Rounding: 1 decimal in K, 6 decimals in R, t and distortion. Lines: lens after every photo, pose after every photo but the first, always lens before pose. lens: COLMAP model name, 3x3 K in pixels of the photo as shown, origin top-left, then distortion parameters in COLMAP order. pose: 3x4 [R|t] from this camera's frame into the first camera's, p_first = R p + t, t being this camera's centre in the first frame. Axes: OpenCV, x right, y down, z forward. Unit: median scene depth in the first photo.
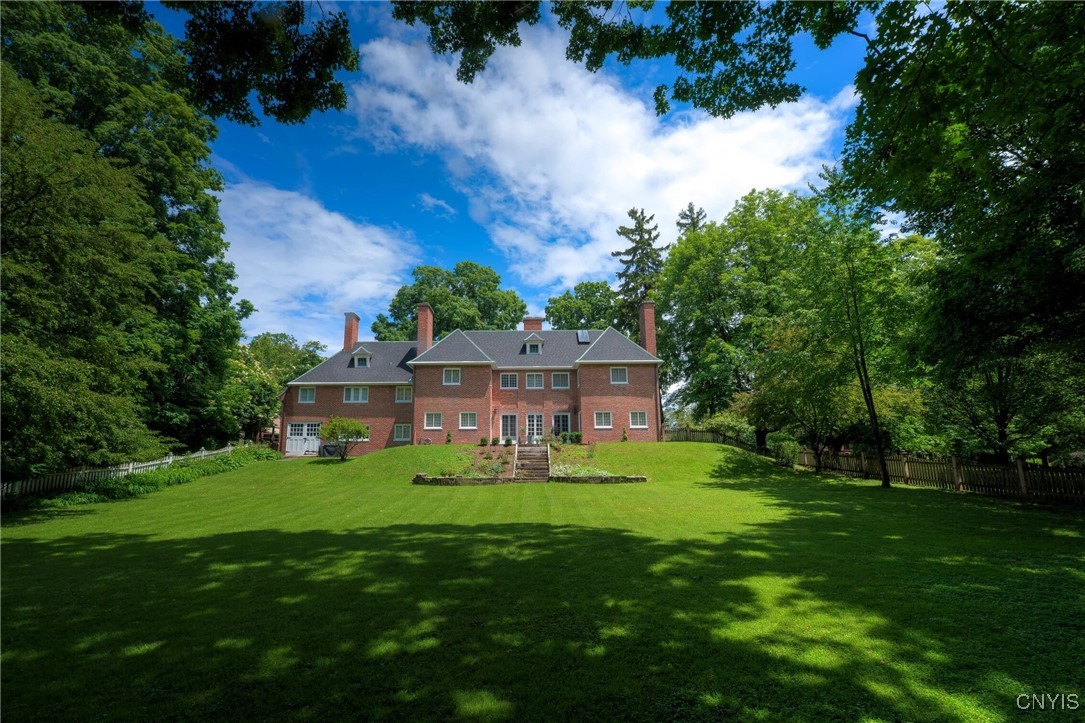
lens RADIAL K [[465.1, 0, 542.5], [0, 465.1, 361.5], [0, 0, 1]] dist [0.012179, 0.000037]
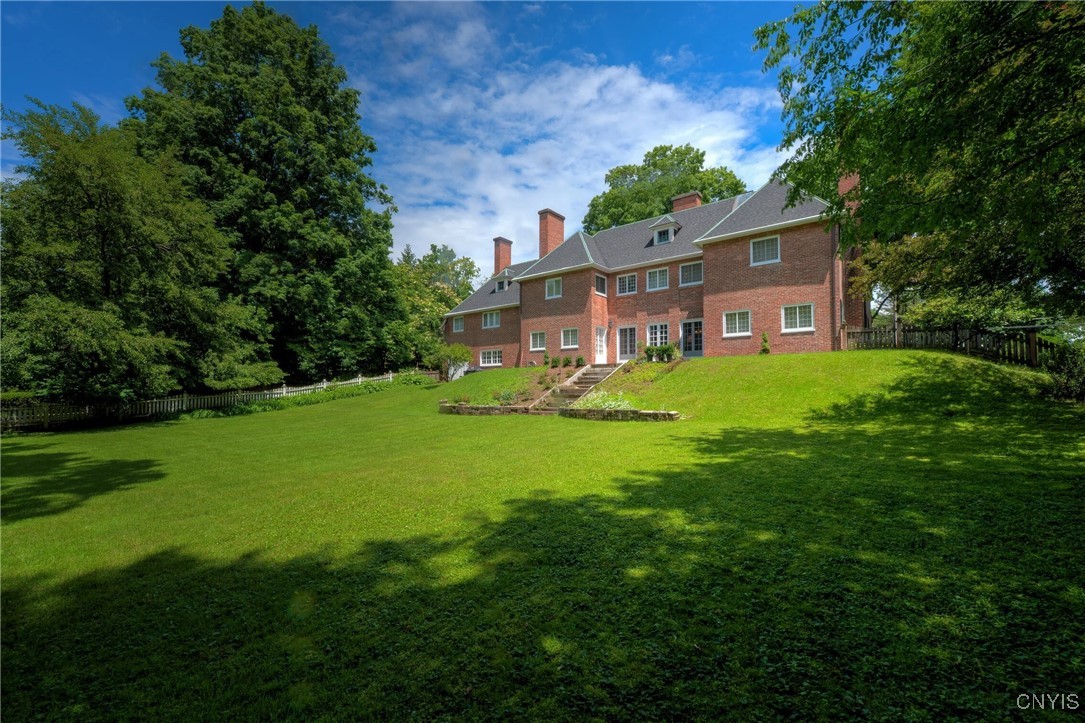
lens RADIAL K [[465.1, 0, 542.5], [0, 465.1, 361.5], [0, 0, 1]] dist [0.012179, 0.000037]
pose [[0.765914, -0.033967, -0.642045, 0.323896], [0.140057, 0.983437, 0.115050, 0.060546], [0.627502, -0.178041, 0.757986, 0.303469]]
